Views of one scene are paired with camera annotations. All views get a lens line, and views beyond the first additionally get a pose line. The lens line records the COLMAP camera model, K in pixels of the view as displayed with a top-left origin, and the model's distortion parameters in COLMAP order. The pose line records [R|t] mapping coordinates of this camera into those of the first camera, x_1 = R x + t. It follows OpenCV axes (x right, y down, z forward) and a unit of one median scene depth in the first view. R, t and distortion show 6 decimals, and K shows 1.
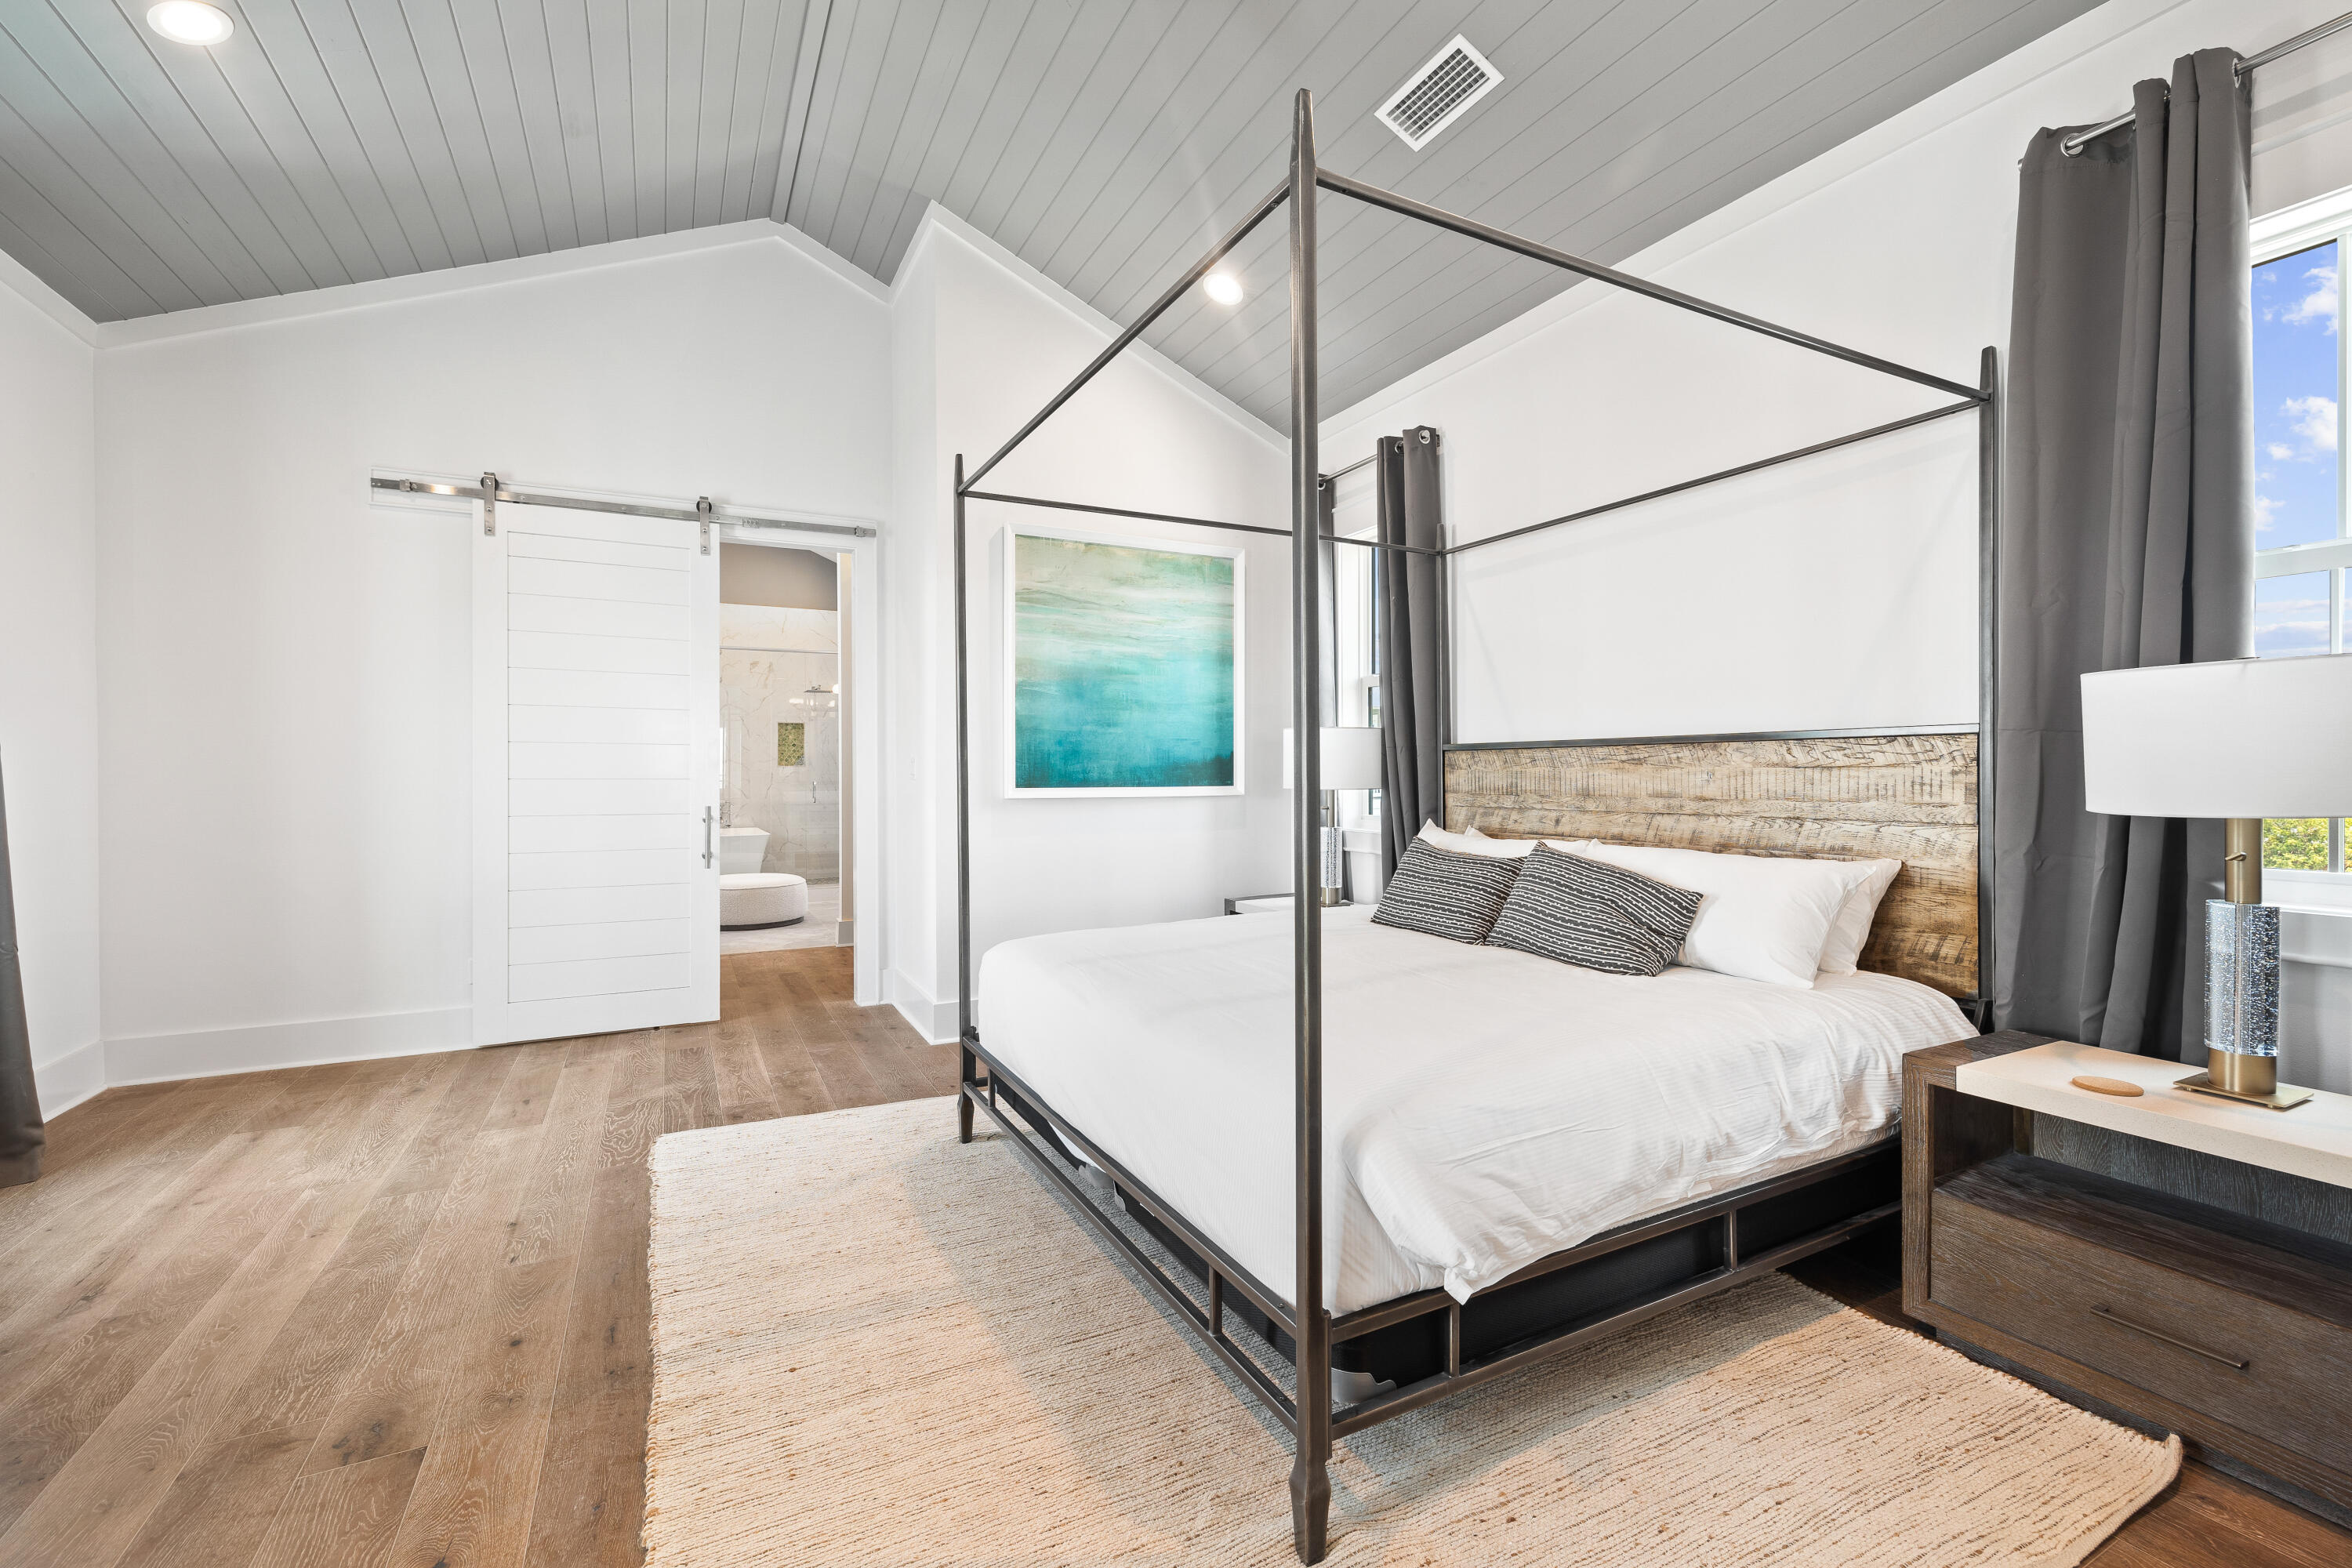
lens RADIAL K [[999.6, 0, 1182.3], [0, 999.6, 777.4], [0, 0, 1]] dist [-0.000863, 0.000213]
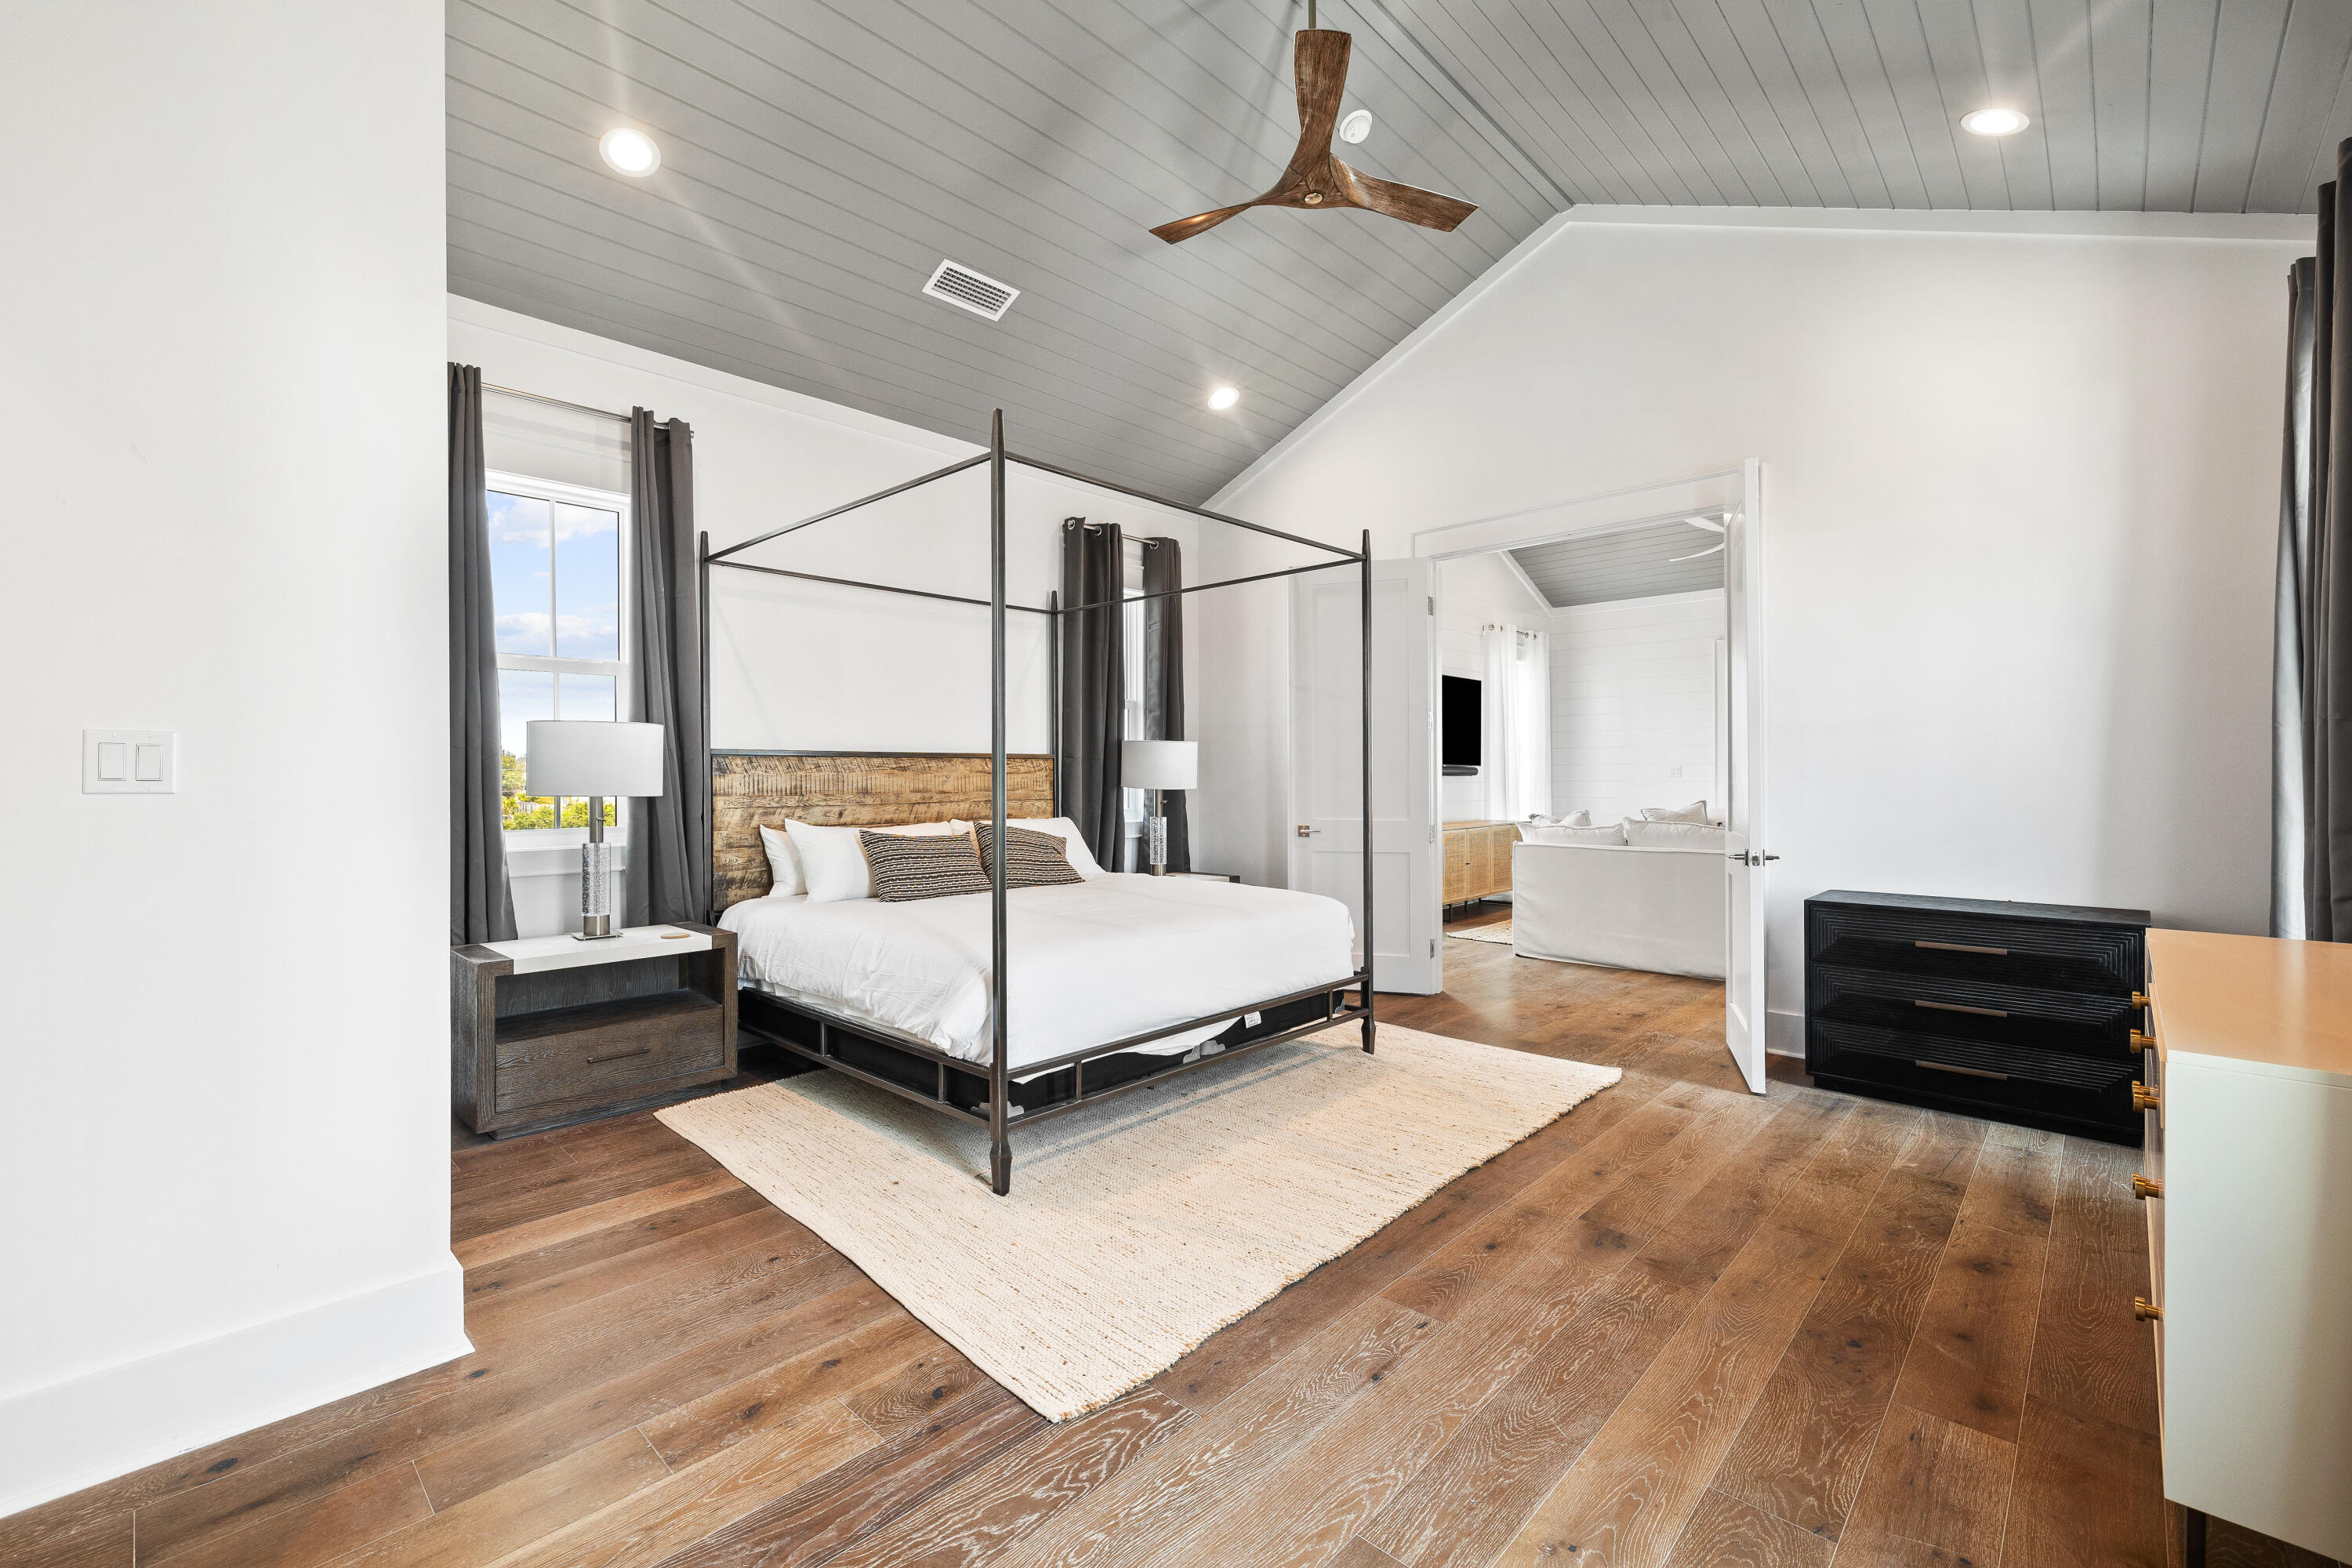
lens RADIAL K [[999.6, 0, 1179.2], [0, 999.6, 782.2], [0, 0, 1]] dist [-0.000863, 0.000213]
pose [[-0.338556, 0.000933, 0.940946, -1.090682], [0.011907, 0.999924, 0.003293, 0.004151], [-0.940871, 0.012319, -0.338542, 1.145751]]
